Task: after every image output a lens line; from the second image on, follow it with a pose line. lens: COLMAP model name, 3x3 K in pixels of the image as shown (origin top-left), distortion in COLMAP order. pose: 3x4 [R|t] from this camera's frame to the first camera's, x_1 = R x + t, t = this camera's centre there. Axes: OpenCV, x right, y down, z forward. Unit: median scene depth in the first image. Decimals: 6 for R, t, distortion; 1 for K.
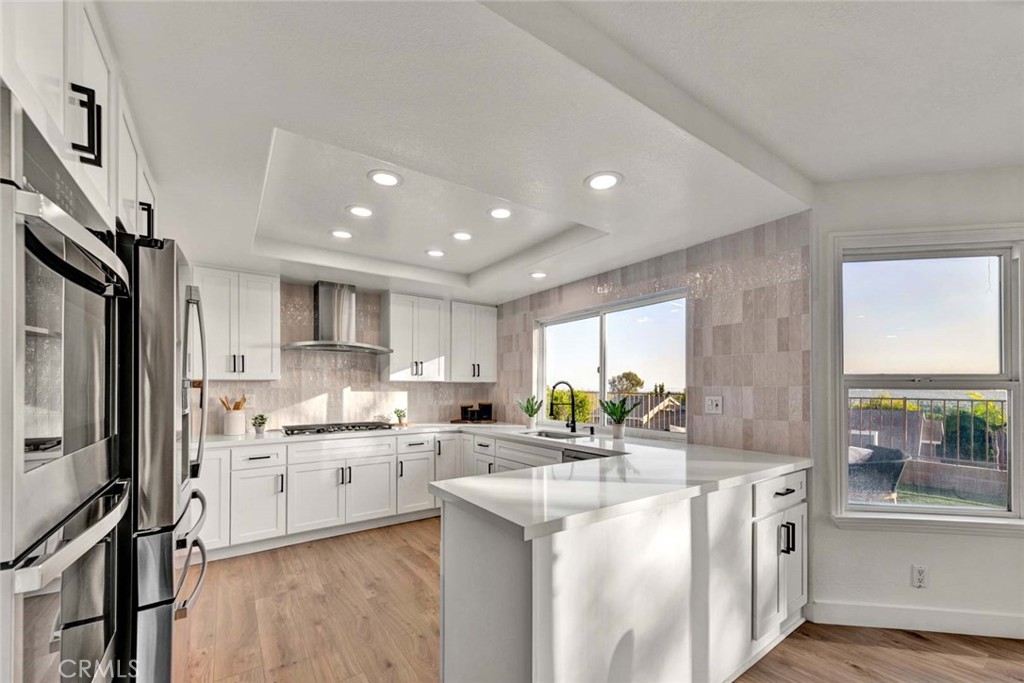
lens RADIAL K [[424.5, 0, 511.9], [0, 424.5, 383.1], [0, 0, 1]] dist [0.009631, 0.002590]
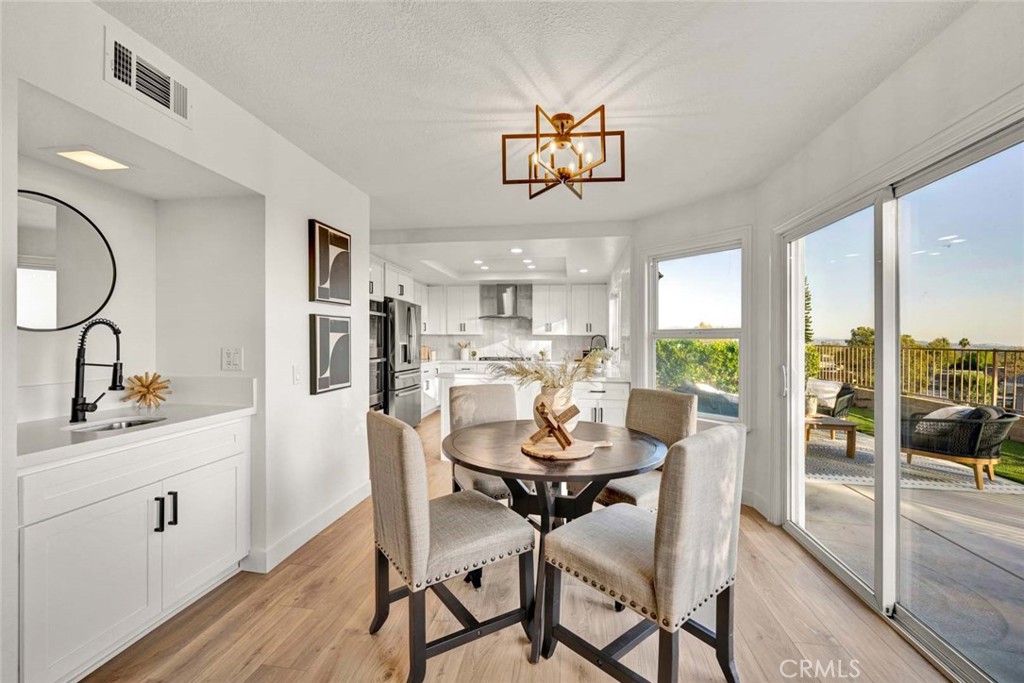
lens RADIAL K [[424.5, 0, 507.6], [0, 424.5, 340.7], [0, 0, 1]] dist [0.009631, 0.002590]
pose [[0.709354, 0.006149, -0.704826, 0.937928], [-0.001379, 0.999972, 0.007335, 0.007533], [0.704851, -0.004231, 0.709342, -0.351198]]
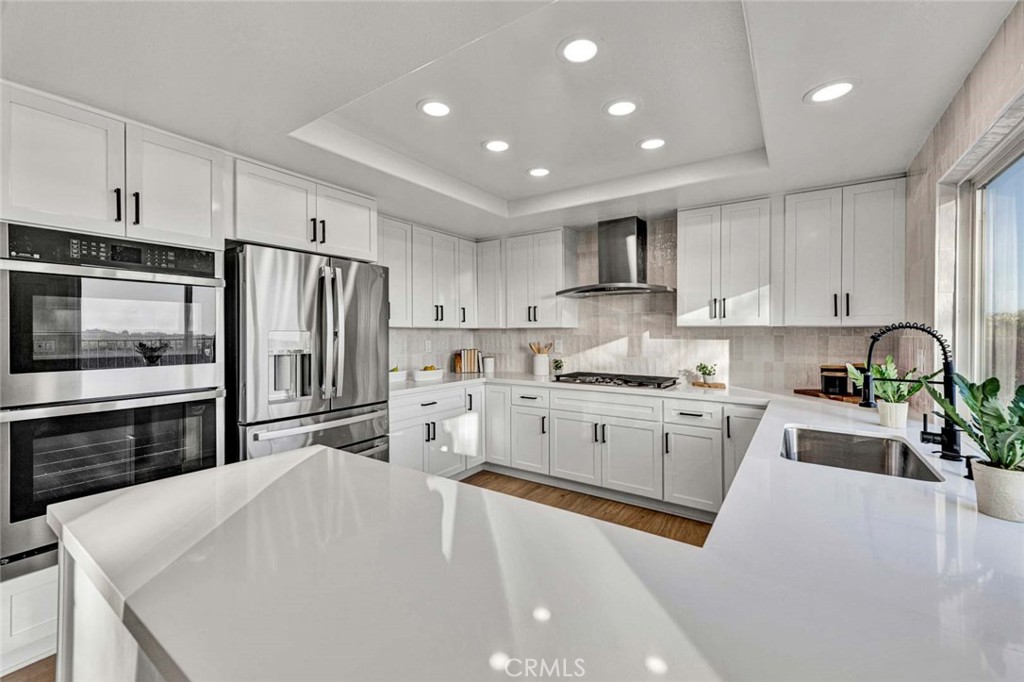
lens RADIAL K [[424.5, 0, 496.4], [0, 424.5, 333.9], [0, 0, 1]] dist [0.009631, 0.002590]
pose [[0.313992, 0.004485, -0.949415, 0.358456], [0.006715, 0.999953, 0.006944, 0.001166], [0.949402, -0.008556, 0.313947, 0.470940]]
